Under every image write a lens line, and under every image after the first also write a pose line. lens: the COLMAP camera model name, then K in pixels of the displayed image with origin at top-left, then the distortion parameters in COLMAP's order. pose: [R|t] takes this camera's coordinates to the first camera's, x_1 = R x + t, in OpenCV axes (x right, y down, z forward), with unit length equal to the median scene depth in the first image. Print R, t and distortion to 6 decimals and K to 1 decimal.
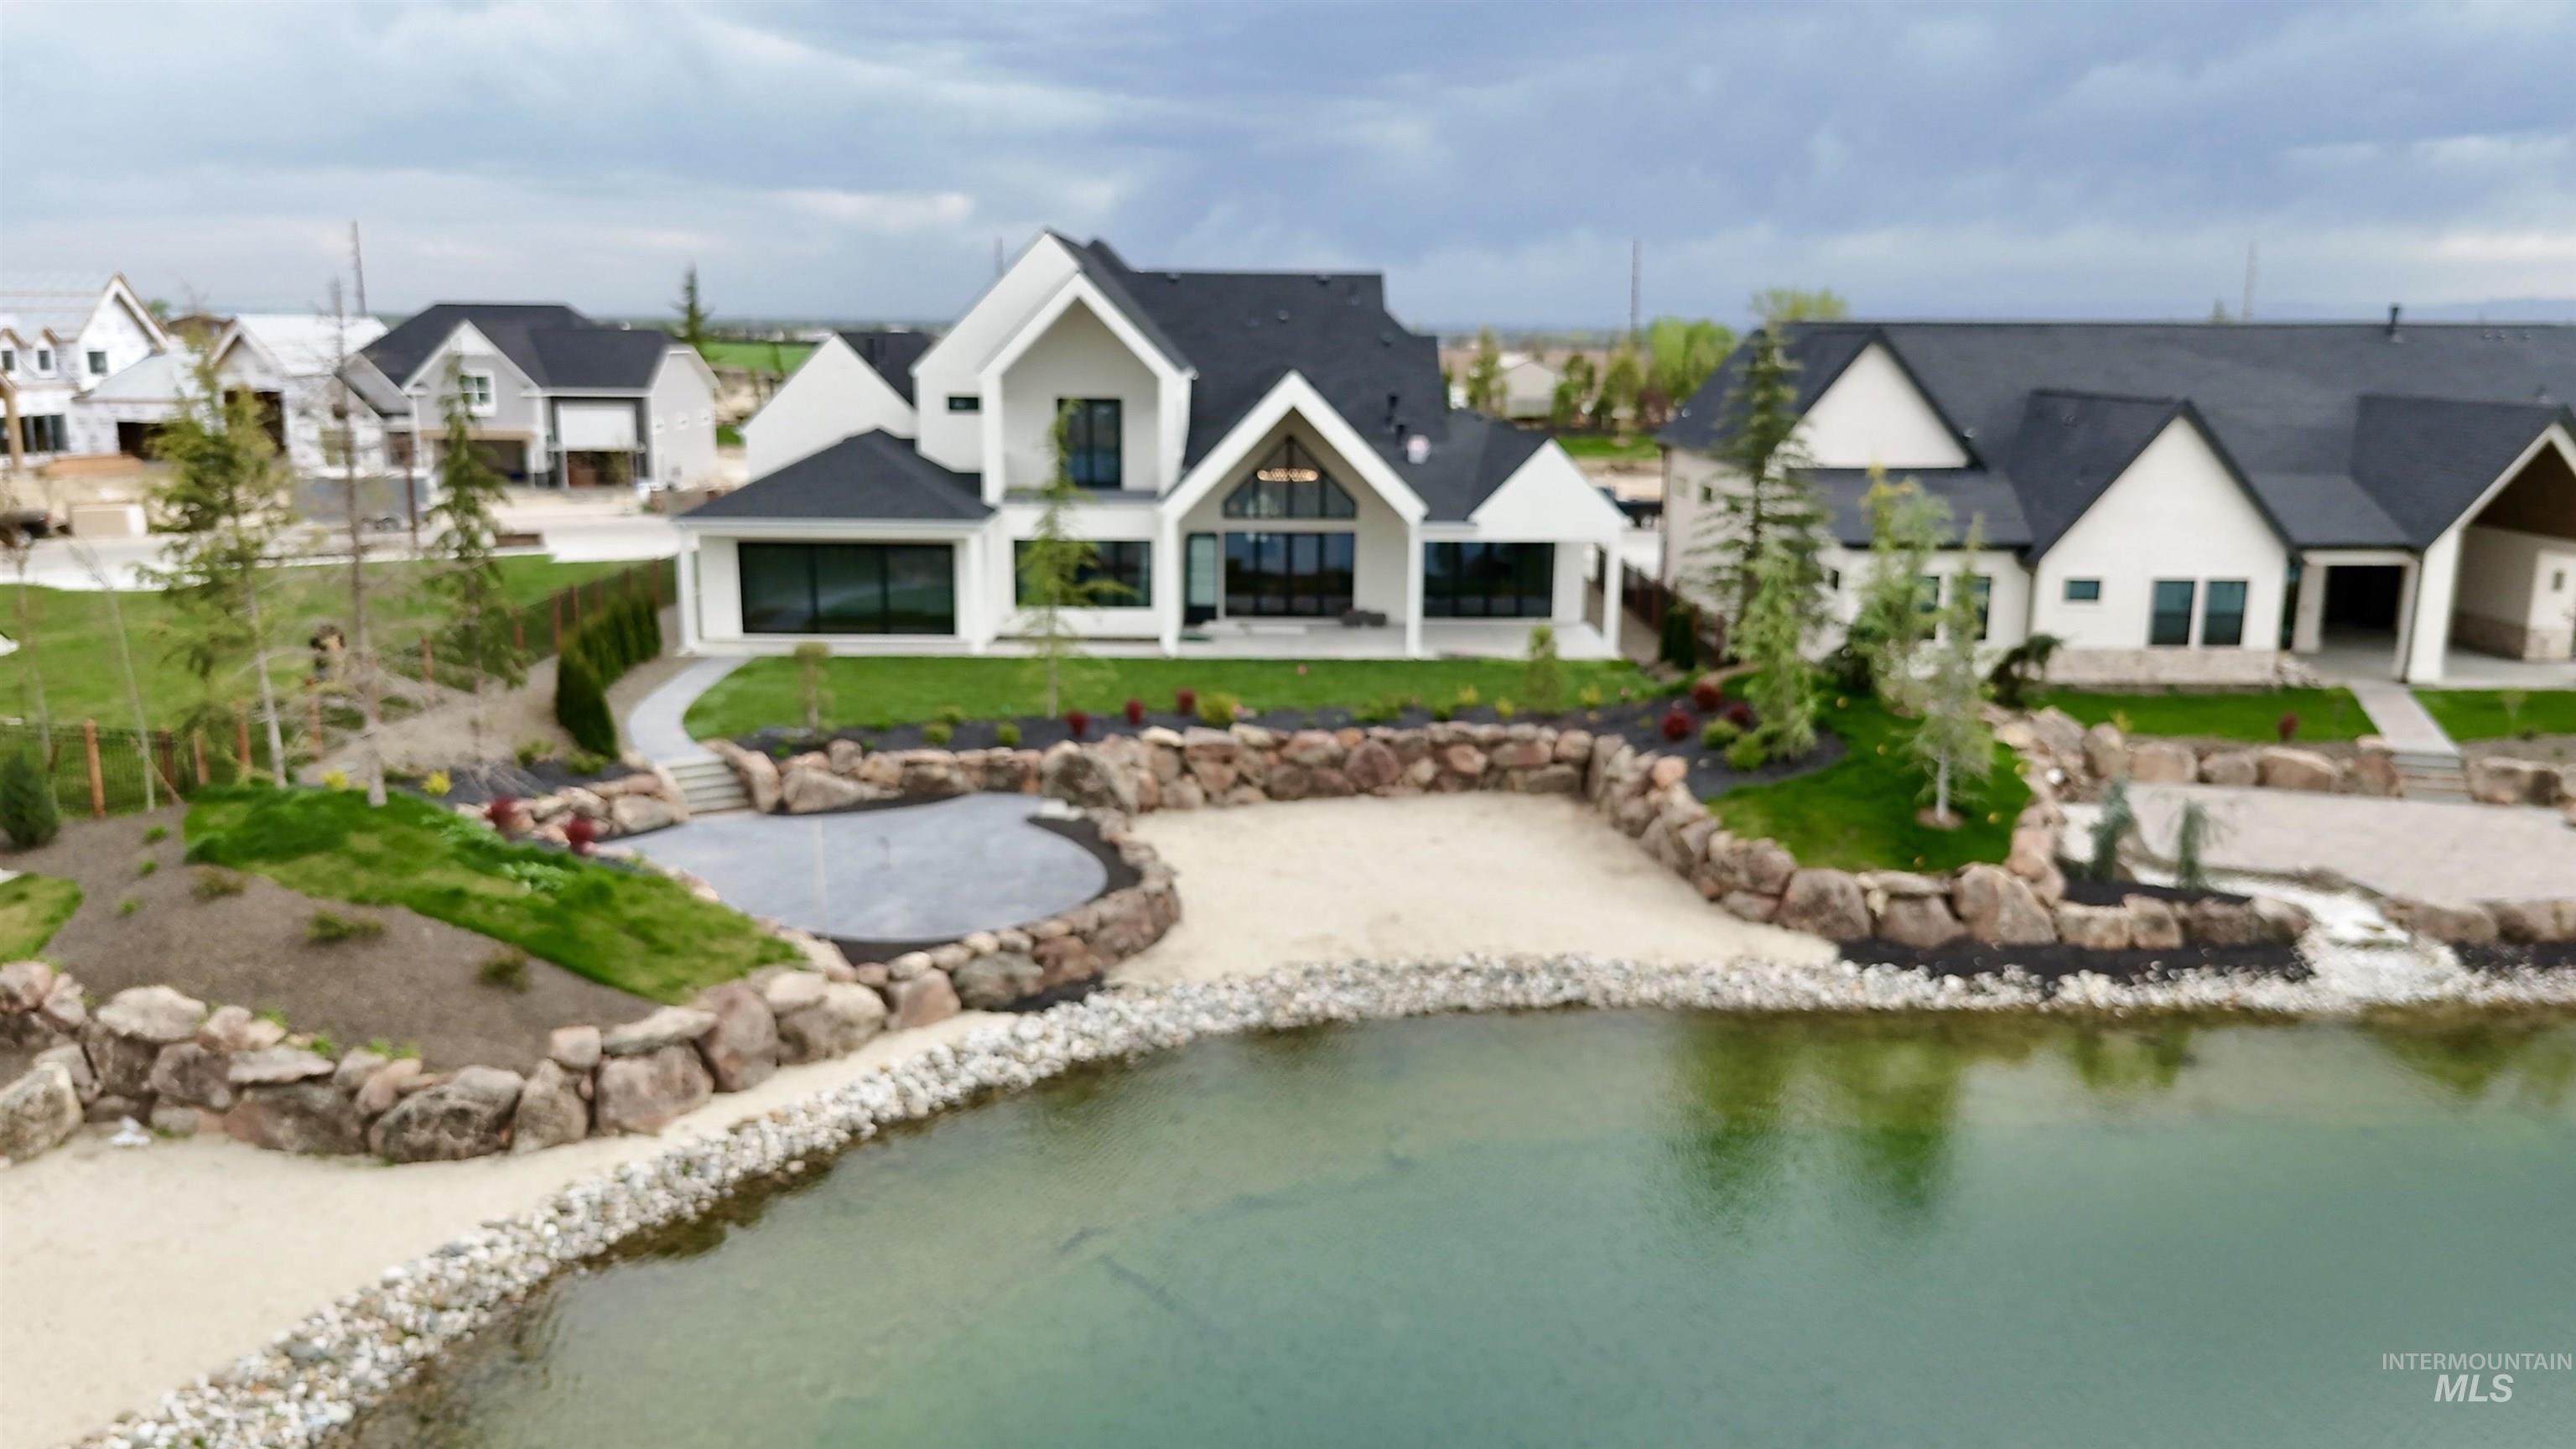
lens RADIAL K [[1955.1, 0, 1288.0], [0, 1955.1, 724.5], [0, 0, 1]] dist [0.068953, -0.080693]
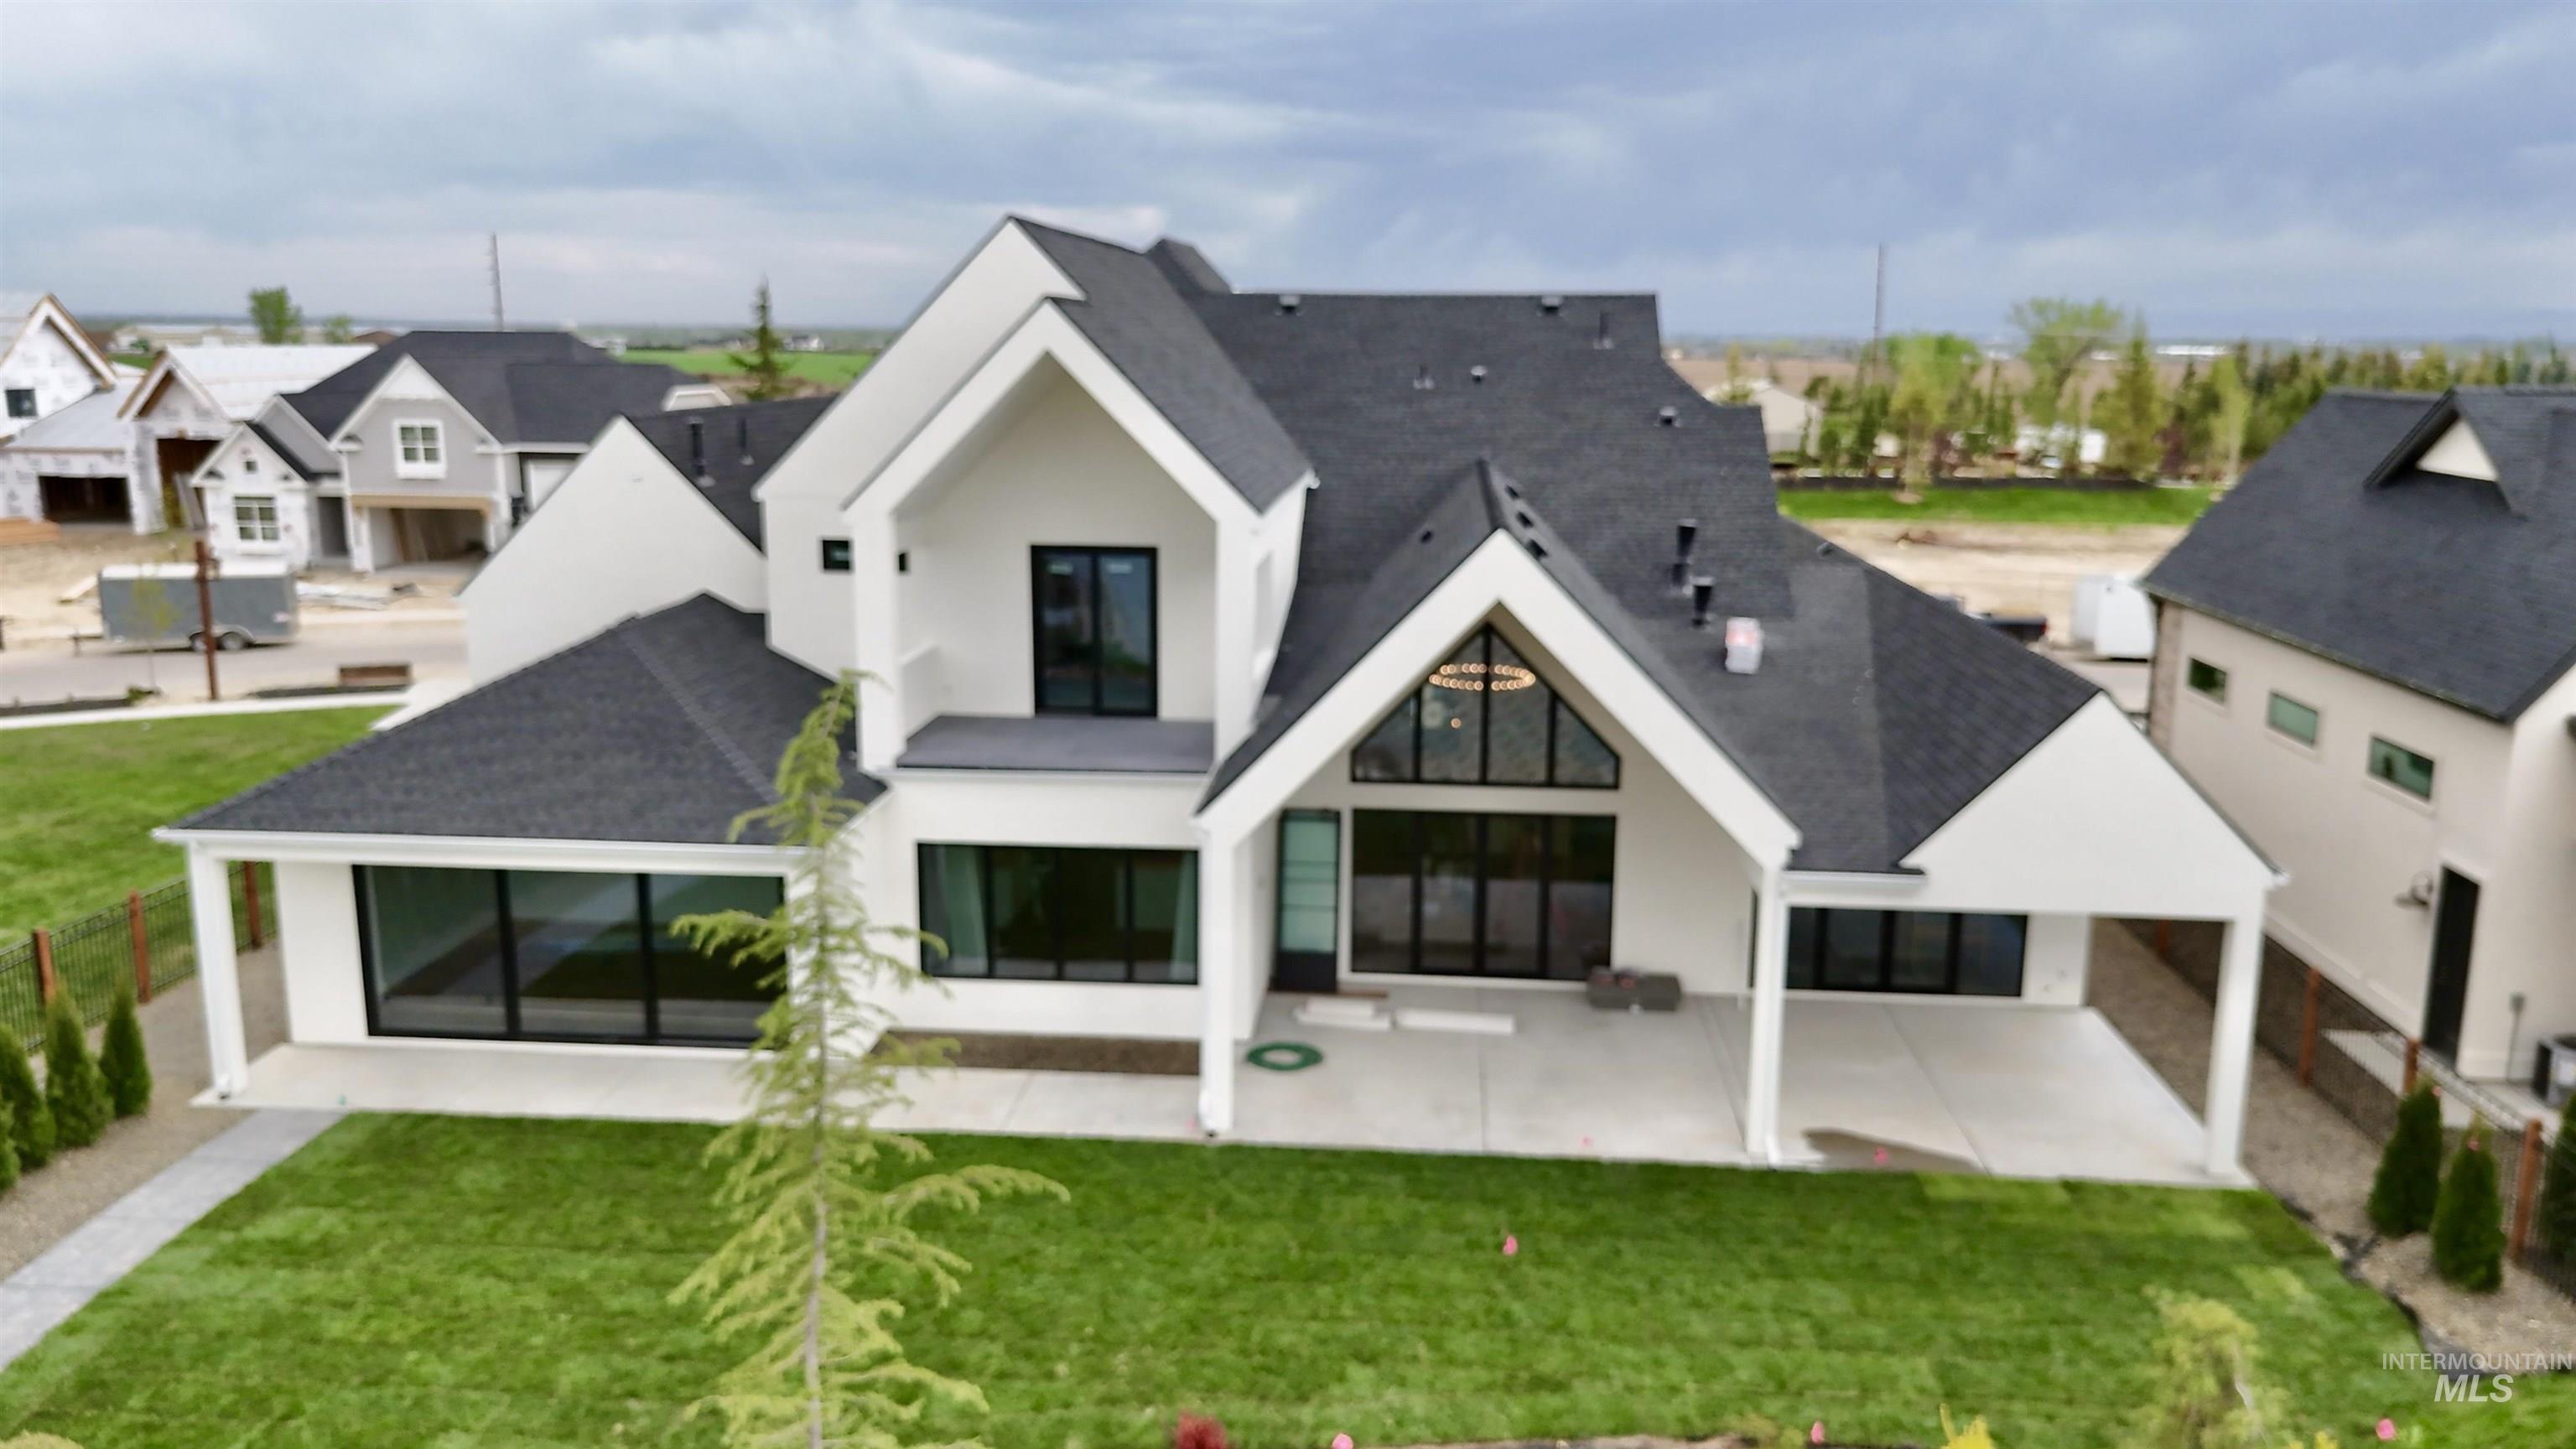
lens RADIAL K [[1955.1, 0, 1288.0], [0, 1955.1, 724.5], [0, 0, 1]] dist [0.068953, -0.080693]
pose [[0.995386, 0.017394, -0.094361, -0.002880], [-0.017805, 0.999835, -0.003519, -0.161378], [0.094284, 0.005183, 0.995532, 0.675664]]
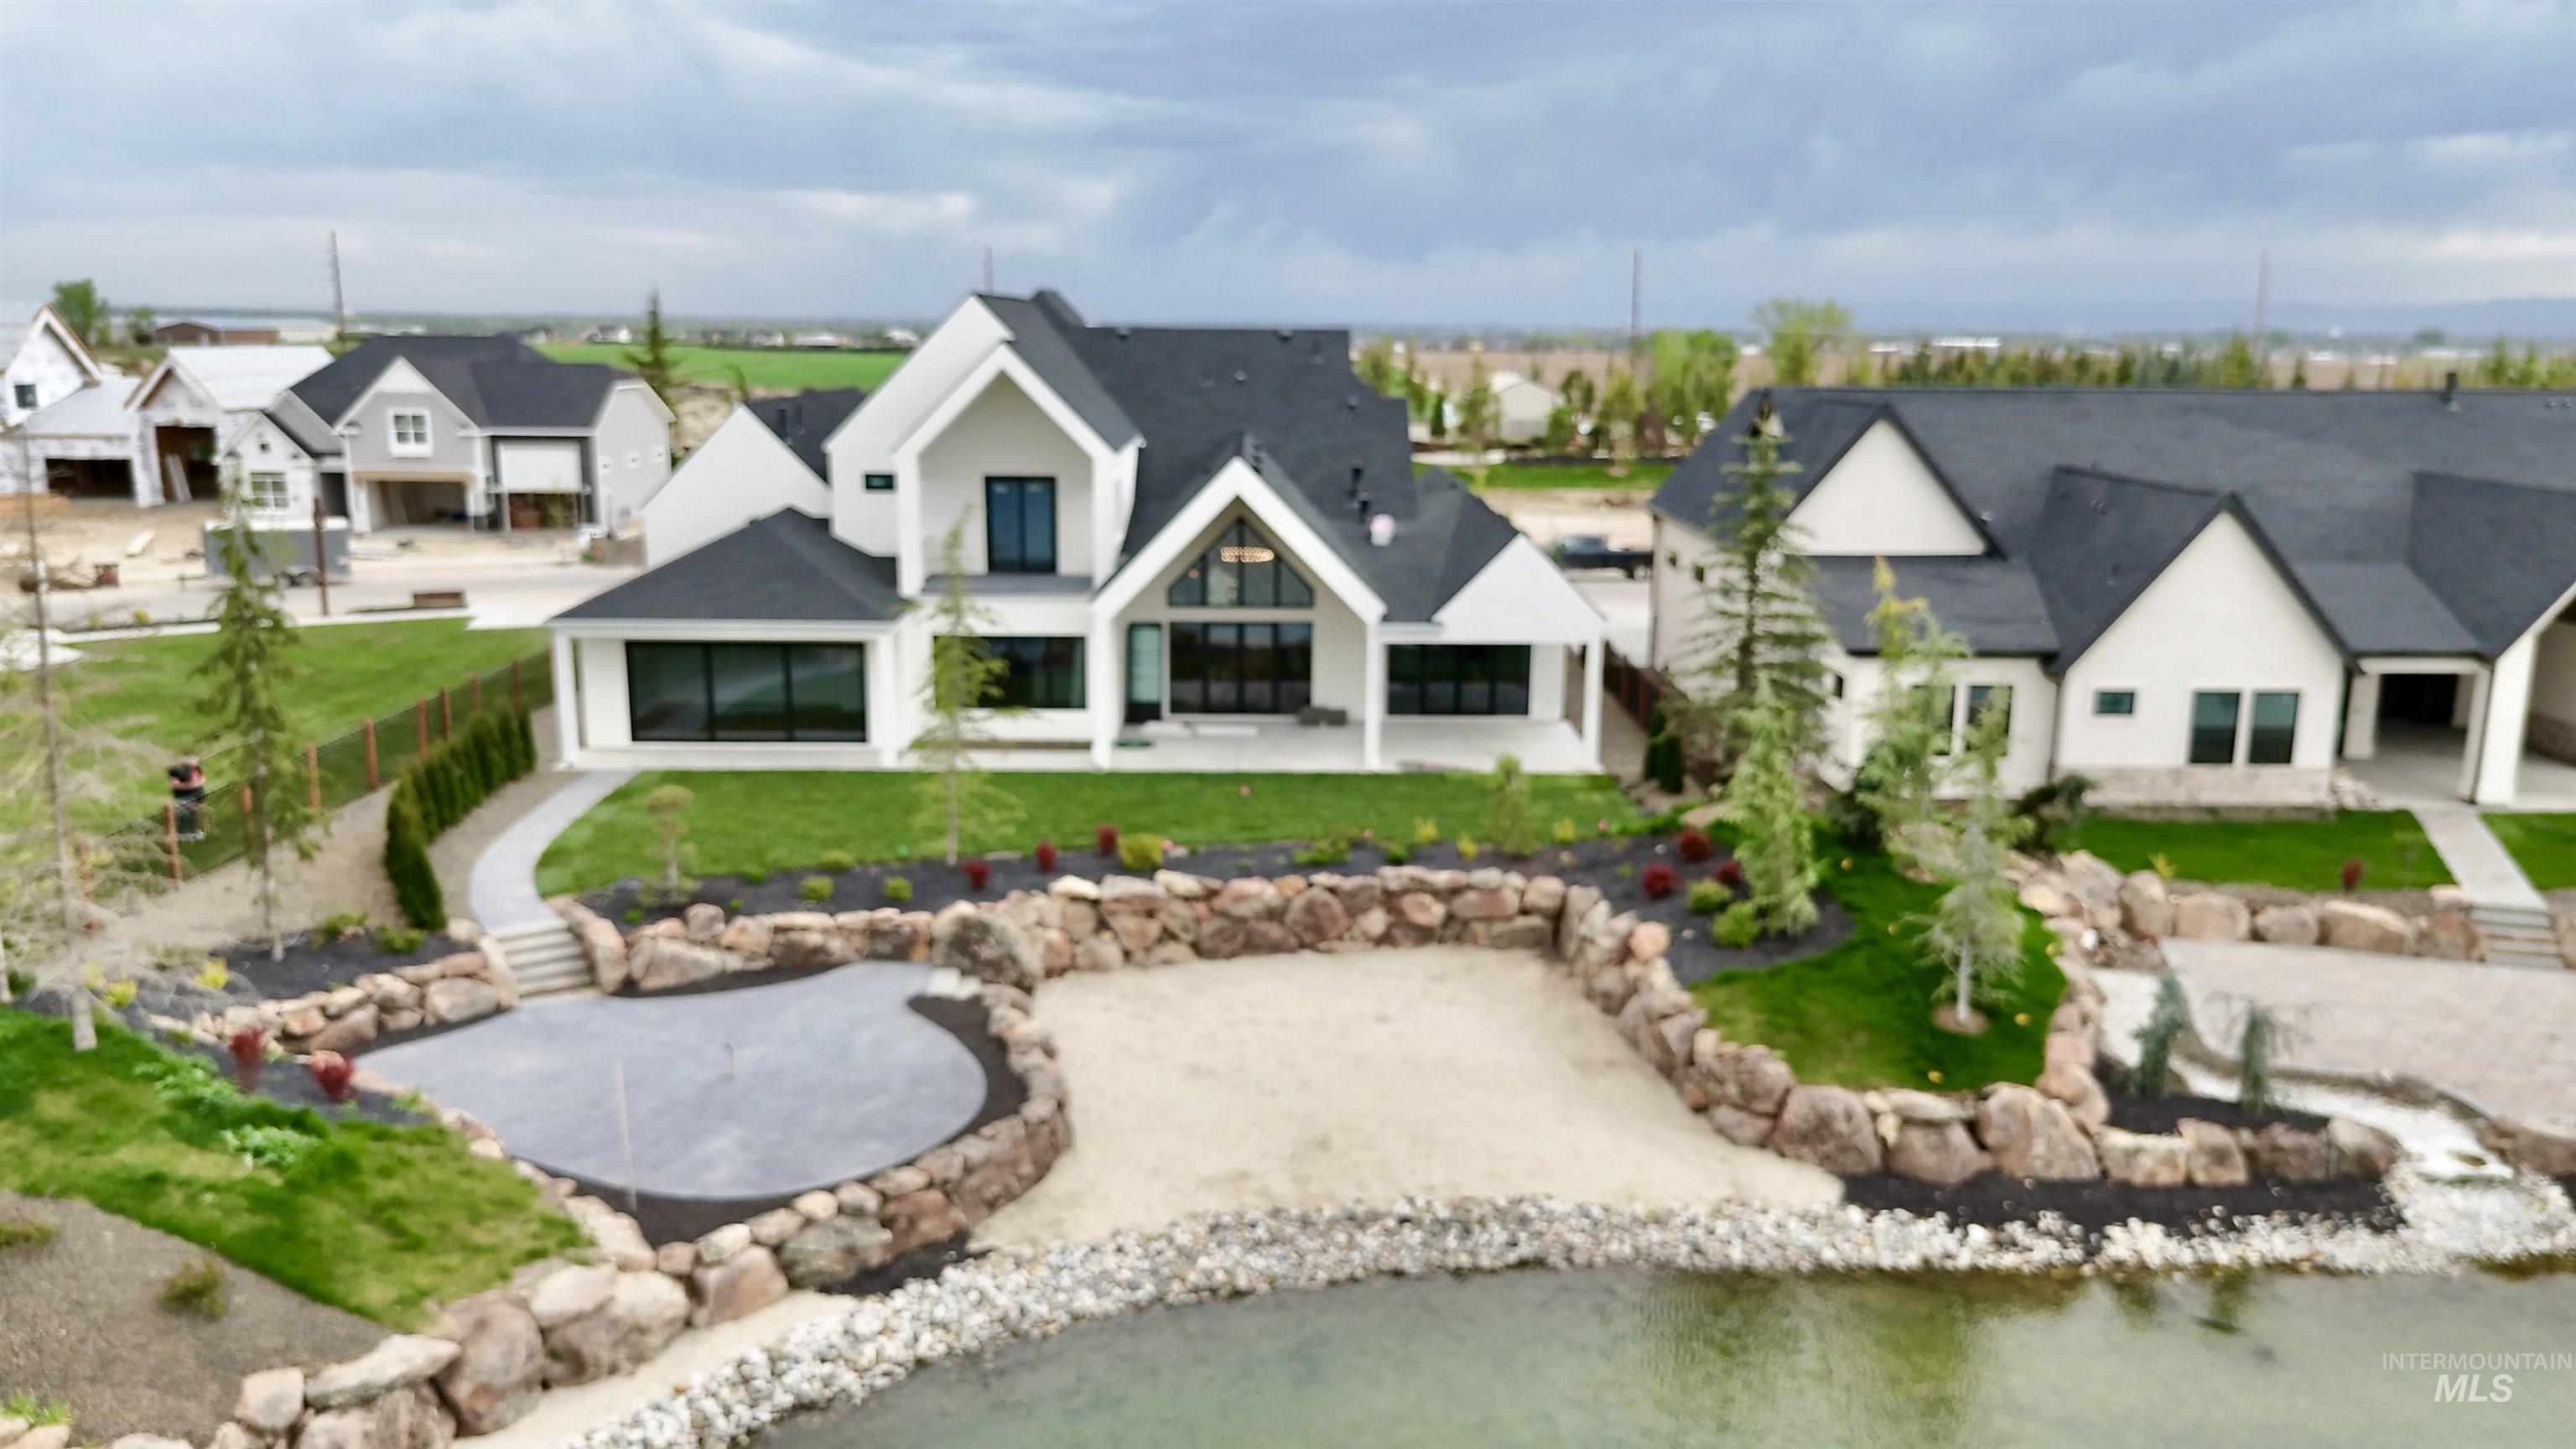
lens RADIAL K [[1955.1, 0, 1288.0], [0, 1955.1, 724.5], [0, 0, 1]] dist [0.068953, -0.080693]
pose [[0.999998, 0.000337, -0.001972, 0.033827], [-0.000336, 1.000000, 0.000415, -0.069699], [0.001972, -0.000414, 0.999998, 0.121022]]
